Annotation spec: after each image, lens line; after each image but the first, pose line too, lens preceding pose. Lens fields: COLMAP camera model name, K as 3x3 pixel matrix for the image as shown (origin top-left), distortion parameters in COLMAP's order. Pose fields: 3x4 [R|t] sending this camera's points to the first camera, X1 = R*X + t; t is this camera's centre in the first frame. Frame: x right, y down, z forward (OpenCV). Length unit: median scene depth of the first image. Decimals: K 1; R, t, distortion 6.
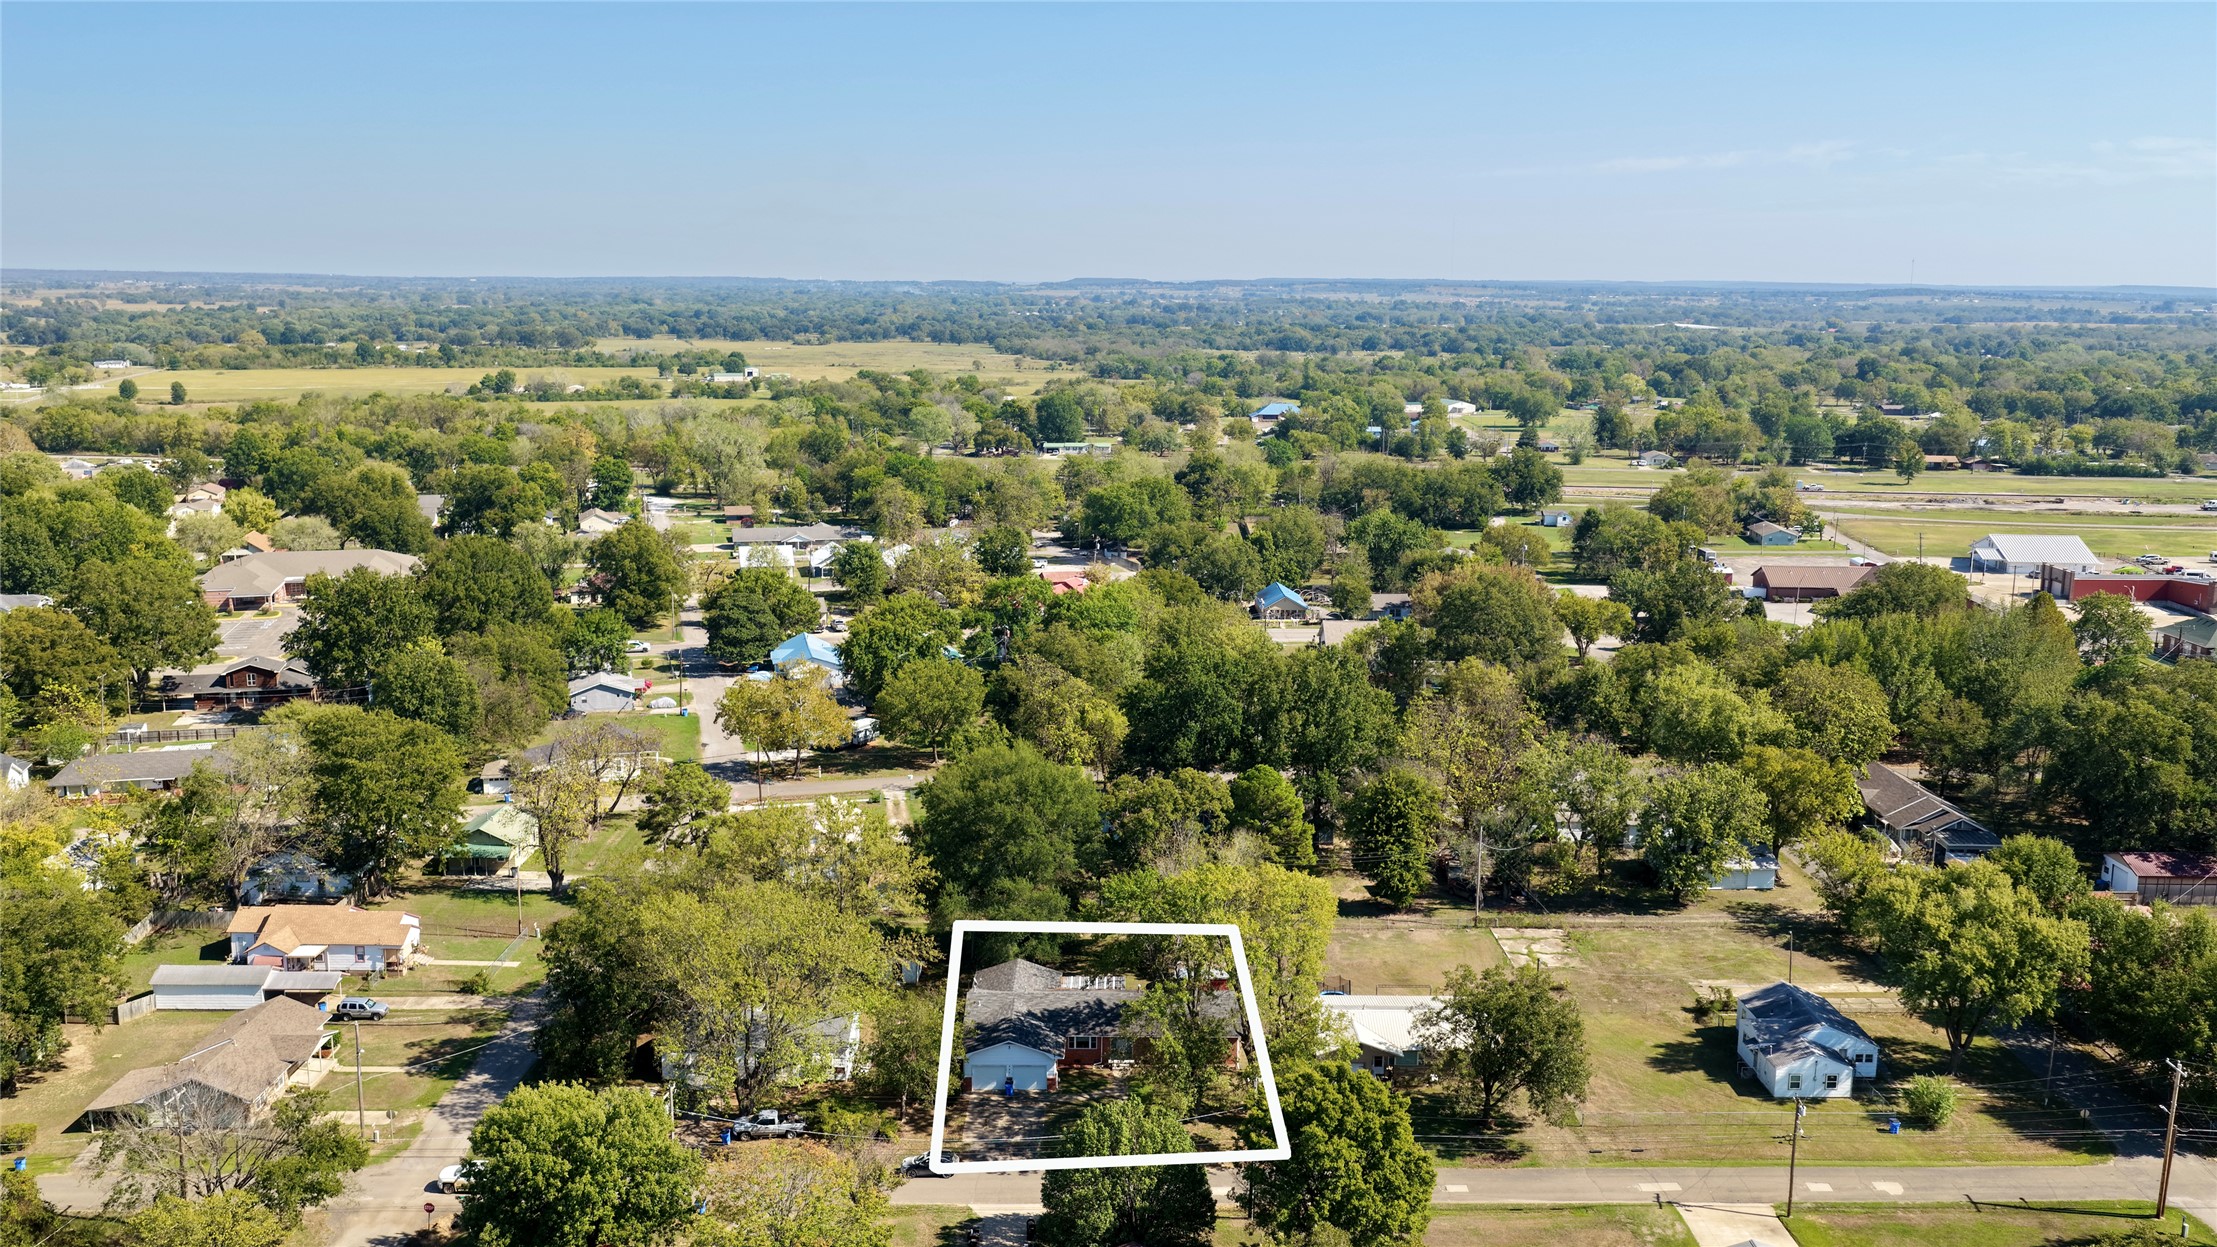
lens RADIAL K [[1804.5, 0, 1124.9], [0, 1804.5, 626.9], [0, 0, 1]] dist [-0.006669, 0.013057]
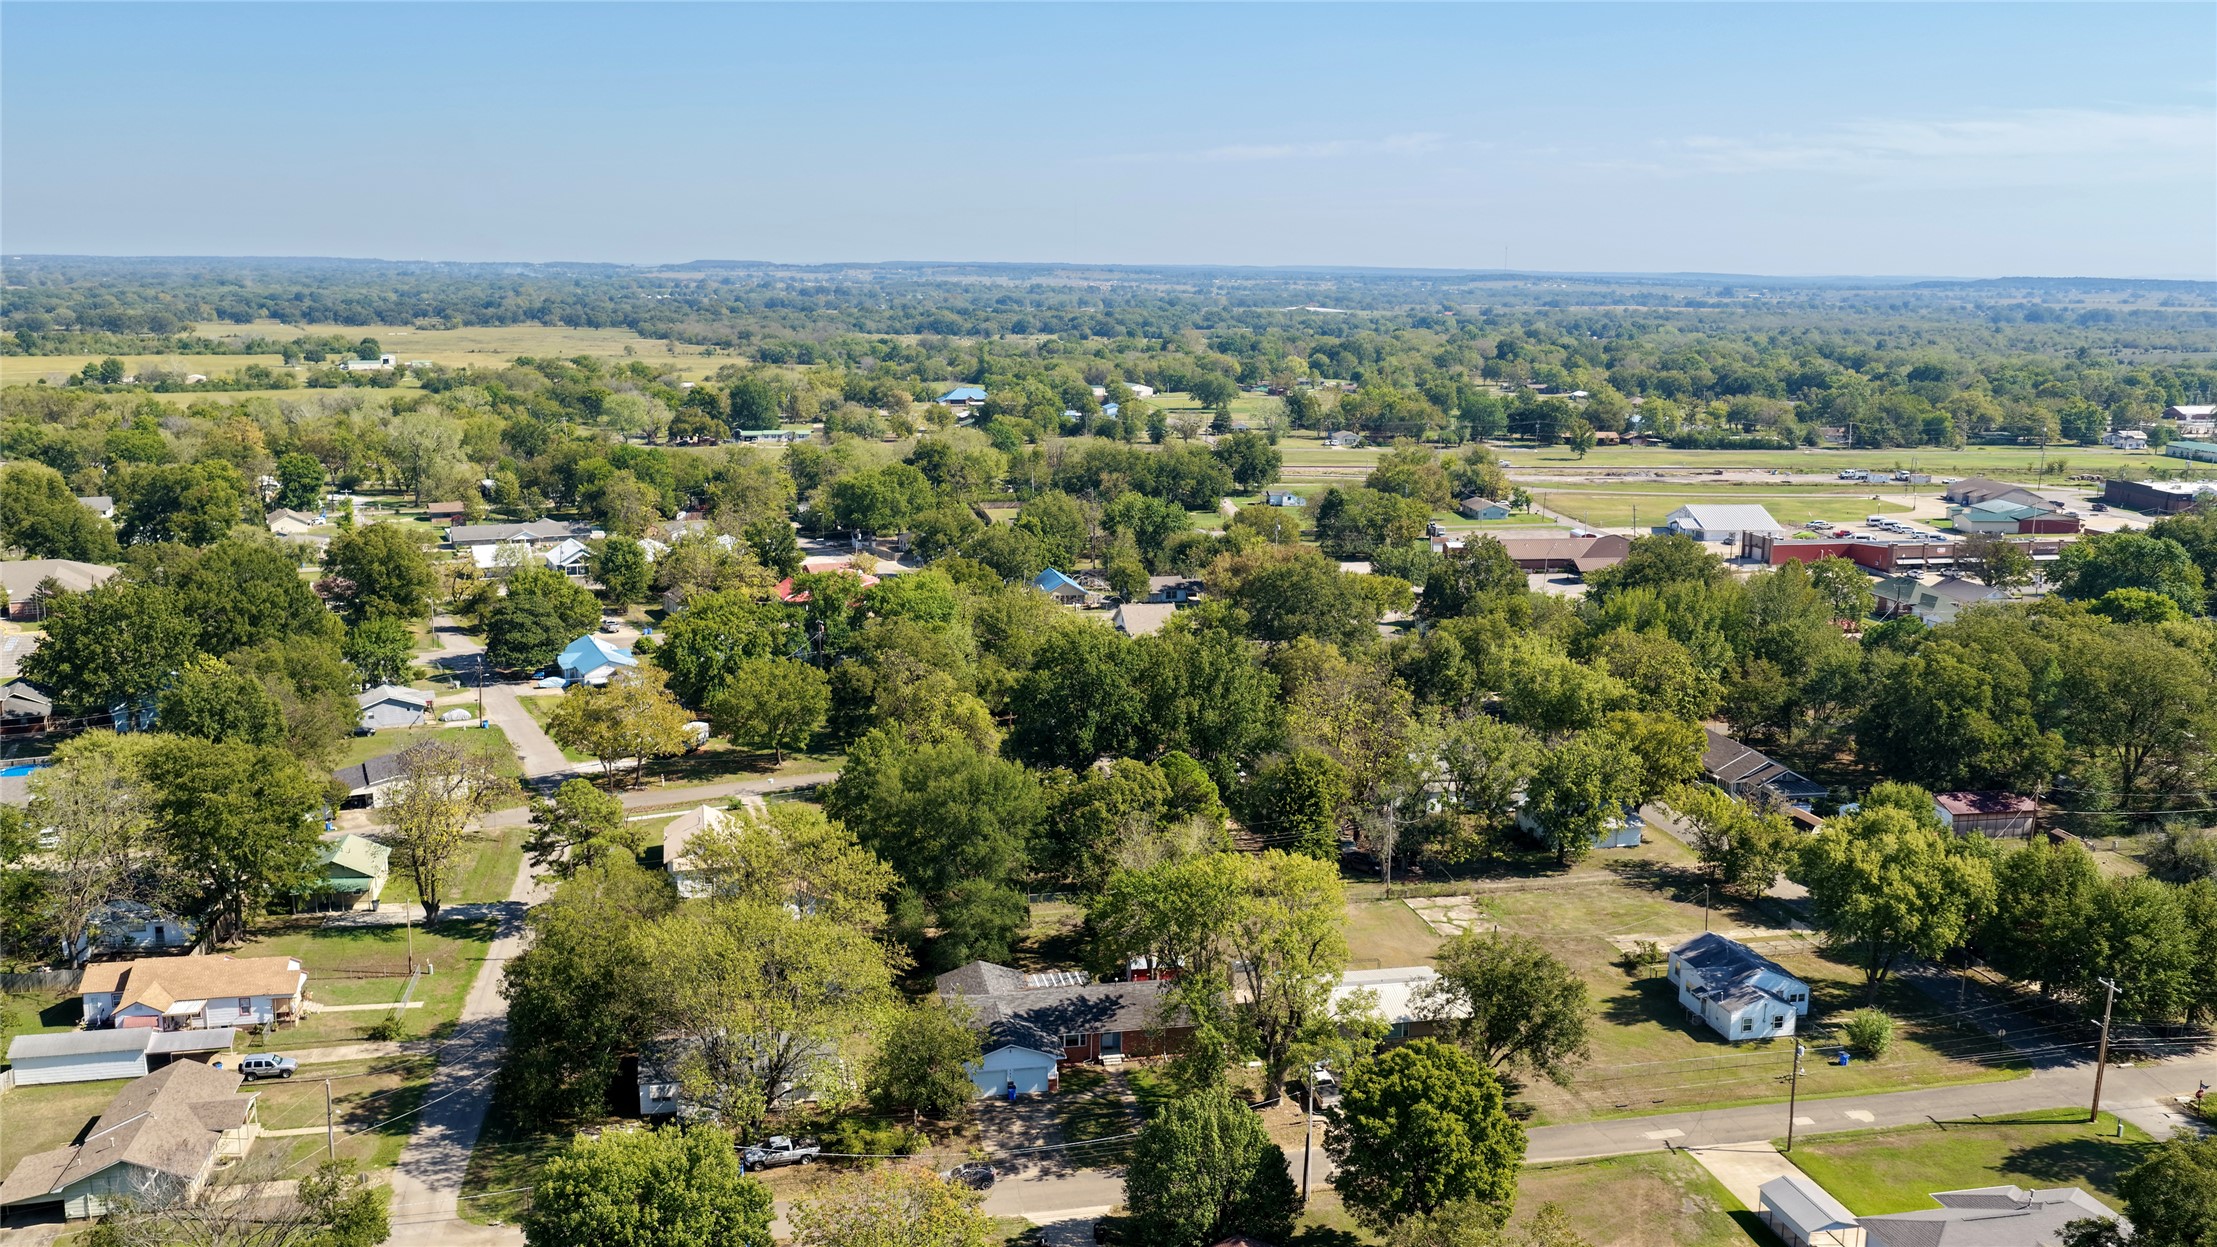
lens RADIAL K [[1804.5, 0, 1124.9], [0, 1804.5, 626.9], [0, 0, 1]] dist [-0.006669, 0.013057]
pose [[0.980367, -0.034046, 0.194219, -0.118719], [0.032319, 0.999405, 0.012059, -0.004725], [-0.194514, -0.005545, 0.980884, 0.017114]]
